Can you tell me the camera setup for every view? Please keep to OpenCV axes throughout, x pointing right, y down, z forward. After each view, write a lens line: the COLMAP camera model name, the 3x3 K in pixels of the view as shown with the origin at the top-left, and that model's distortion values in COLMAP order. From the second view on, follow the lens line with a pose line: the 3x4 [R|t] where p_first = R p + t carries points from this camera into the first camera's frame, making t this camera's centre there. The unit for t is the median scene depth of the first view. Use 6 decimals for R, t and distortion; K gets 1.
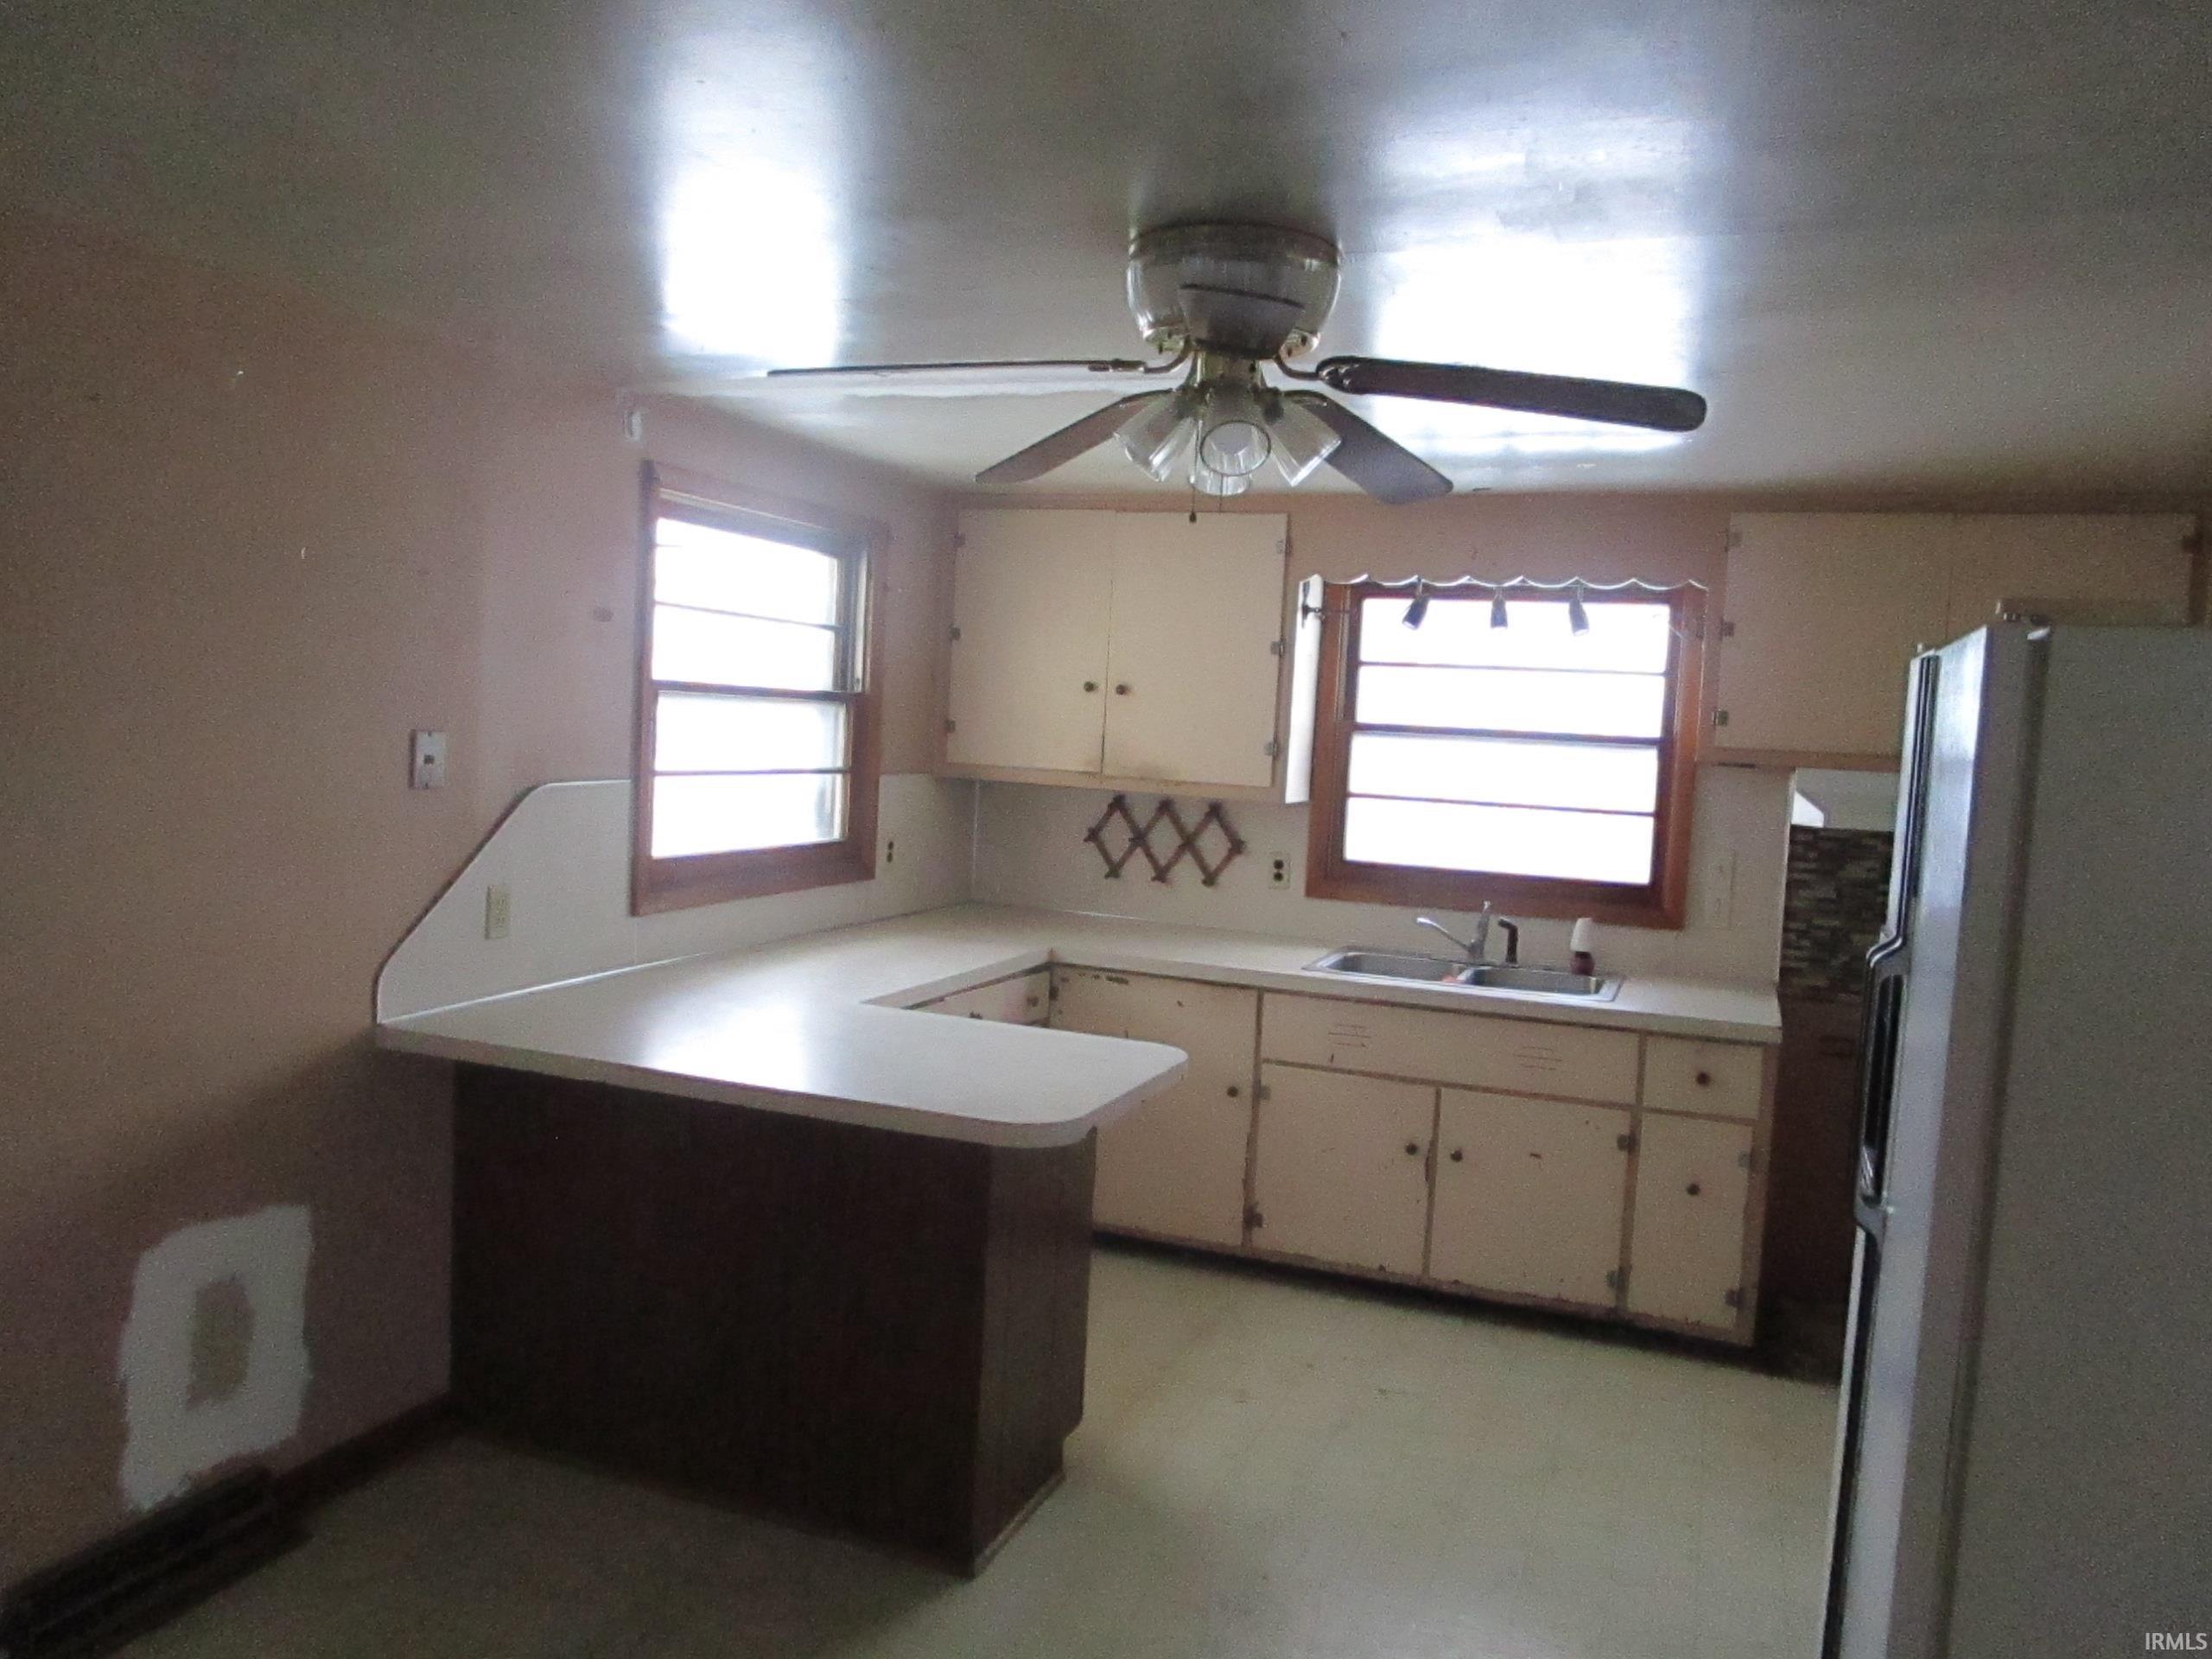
lens RADIAL K [[1575.7, 0, 1107.2], [0, 1575.7, 831.2], [0, 0, 1]] dist [-0.035173, 0.011425]
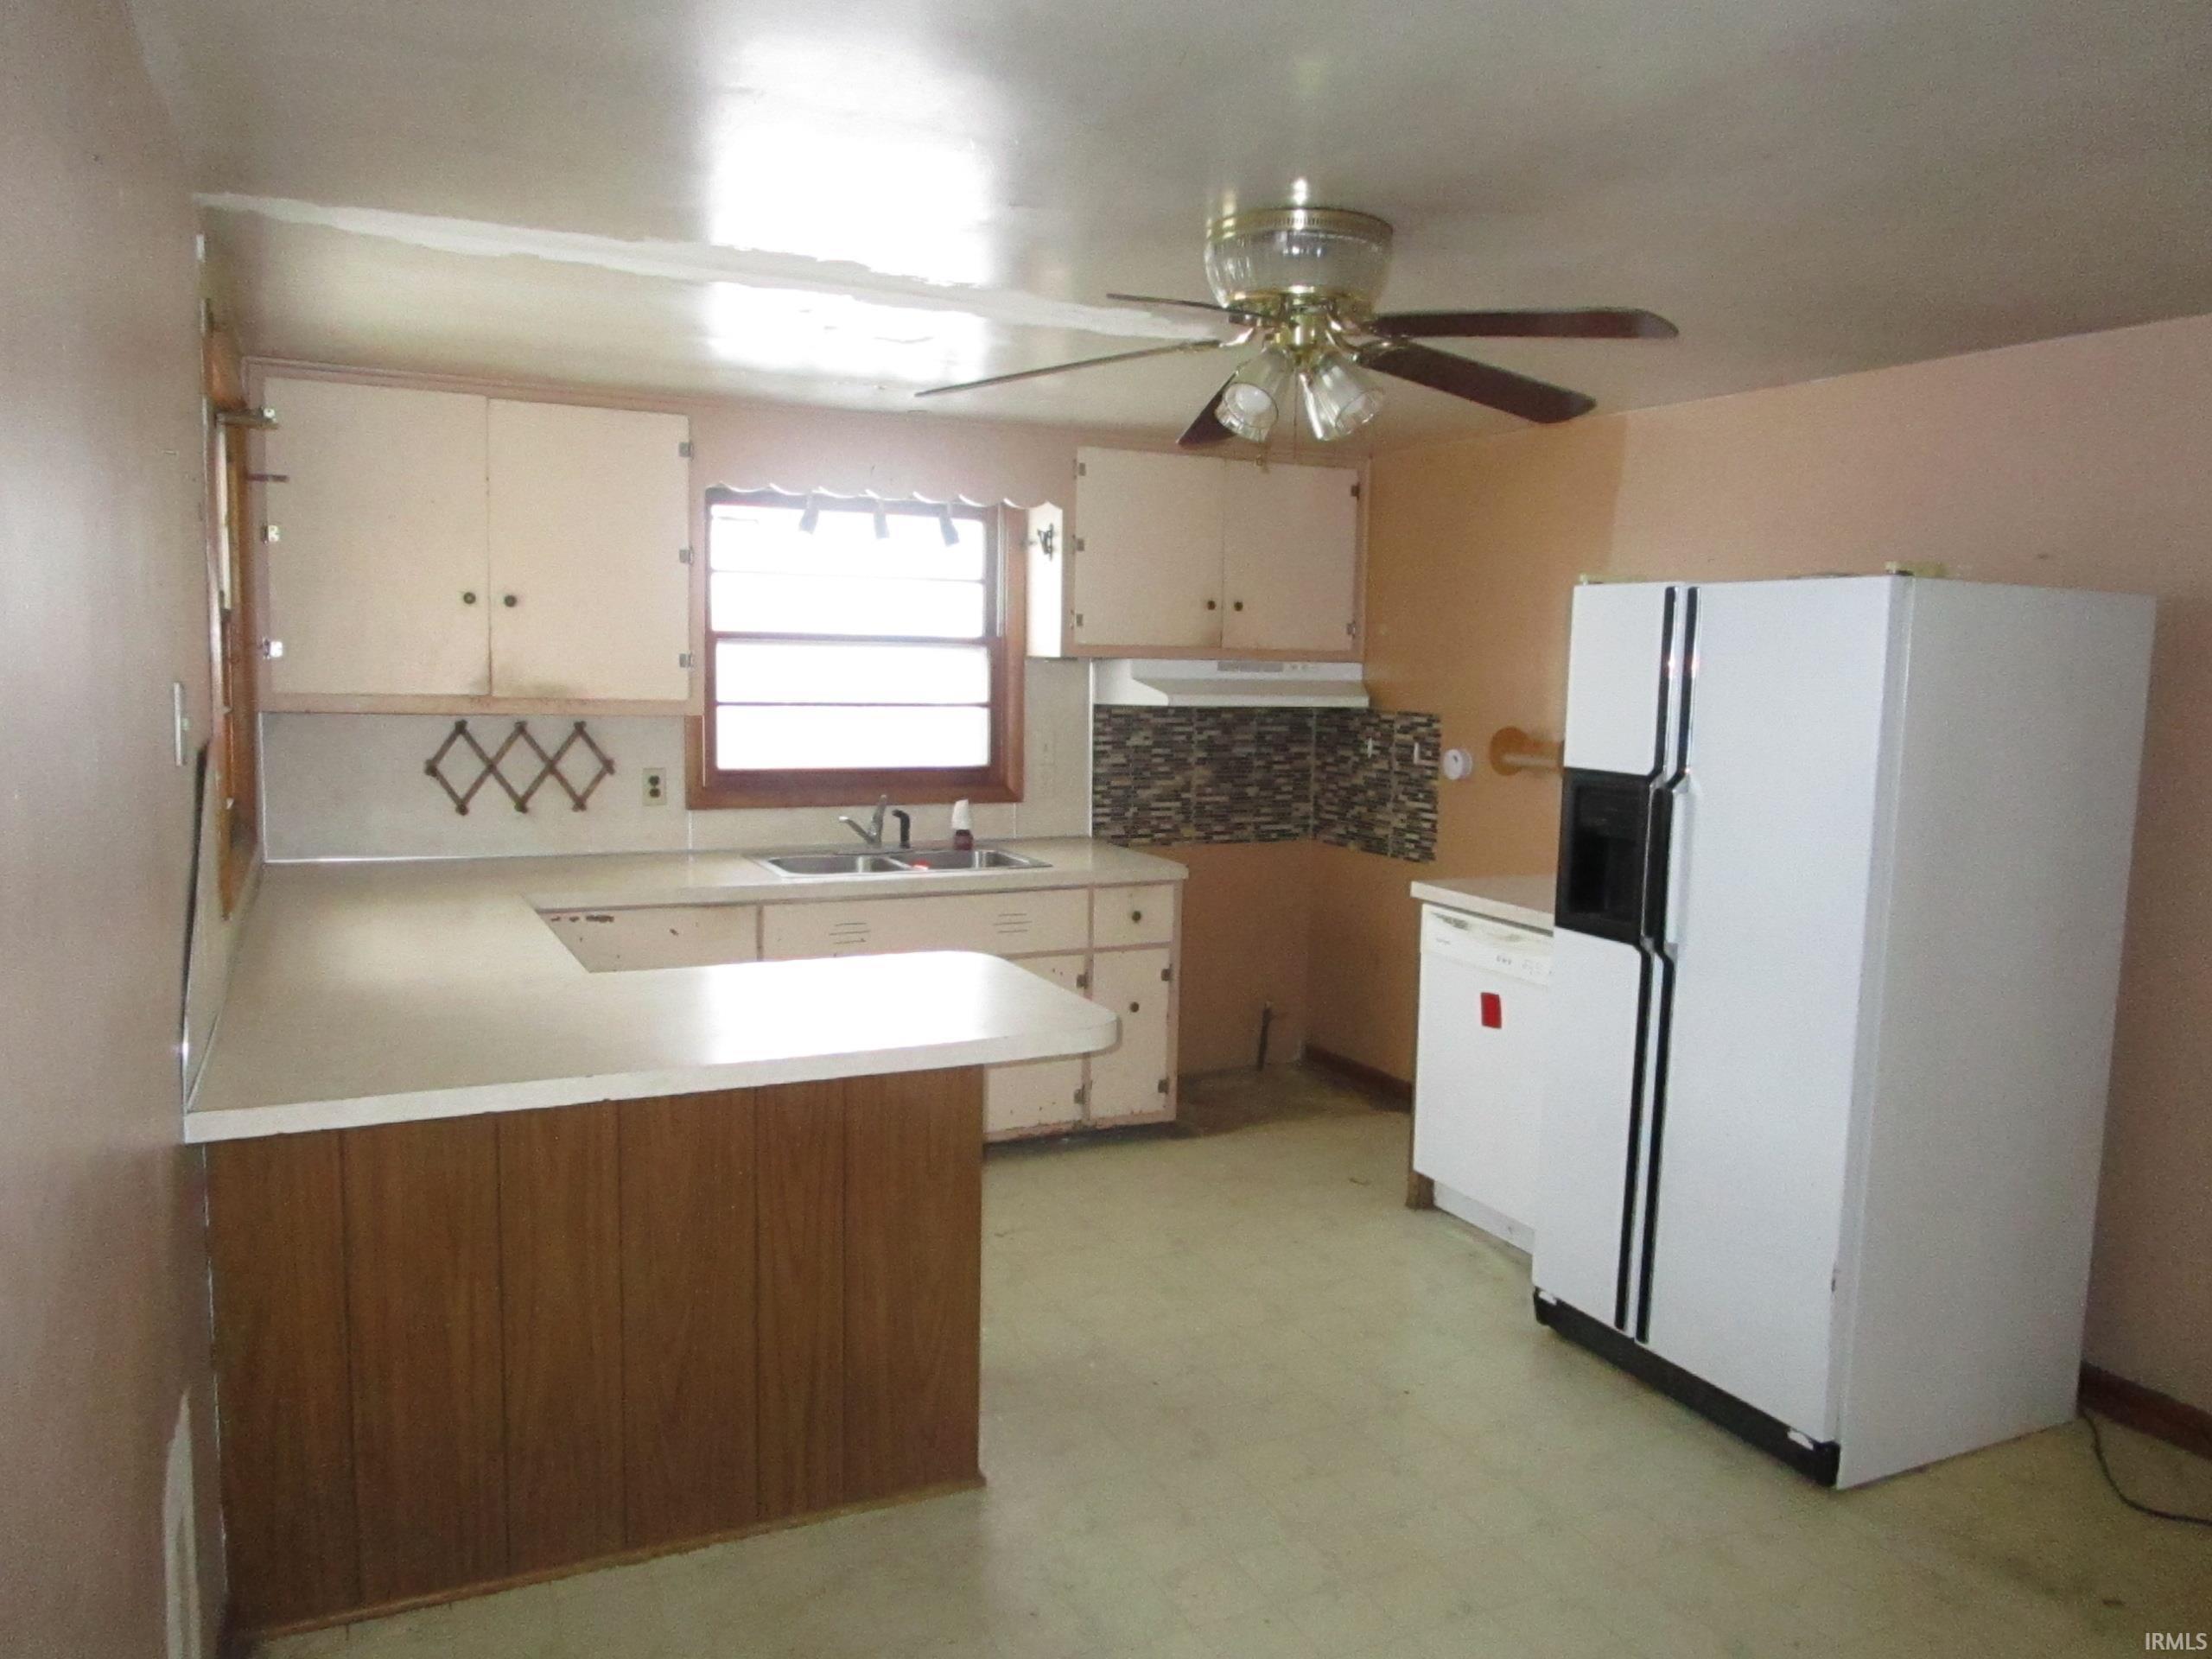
lens RADIAL K [[1575.7, 0, 1165.9], [0, 1575.7, 822.6], [0, 0, 1]] dist [-0.035173, 0.011425]
pose [[0.665013, -0.115007, 0.737924, -0.428161], [0.064687, 0.993229, 0.096501, -0.027786], [-0.744025, -0.016440, 0.667949, 0.135400]]
